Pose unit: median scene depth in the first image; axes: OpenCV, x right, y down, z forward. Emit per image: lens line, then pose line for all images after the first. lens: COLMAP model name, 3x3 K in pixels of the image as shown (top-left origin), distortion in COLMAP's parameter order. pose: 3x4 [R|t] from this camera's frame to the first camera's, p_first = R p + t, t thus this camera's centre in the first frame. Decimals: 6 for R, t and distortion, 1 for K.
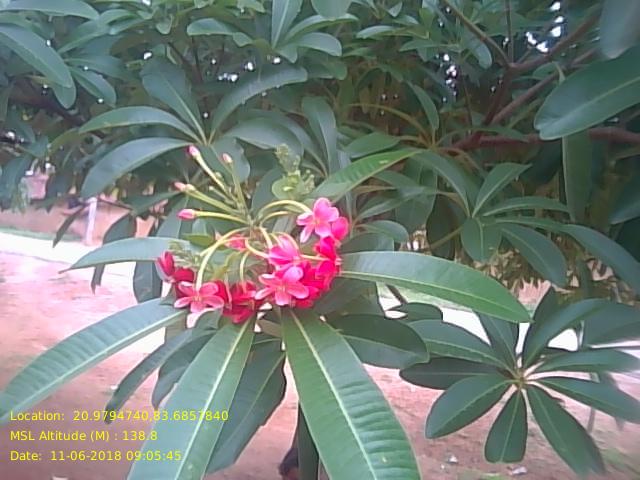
lens RADIAL K [[493.6, 0, 320.0], [0, 493.6, 240.0], [0, 0, 1]] dist [0.002282, -0.000248]
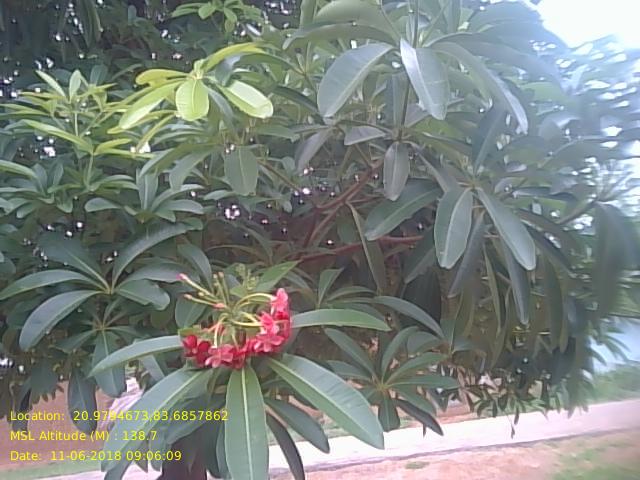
lens RADIAL K [[493.6, 0, 320.0], [0, 493.6, 240.0], [0, 0, 1]] dist [0.002282, -0.000248]
pose [[0.881485, -0.123123, 0.455879, -0.321774], [0.249567, 0.941034, -0.228409, 0.101668], [-0.400875, 0.315111, 0.860235, -0.322968]]
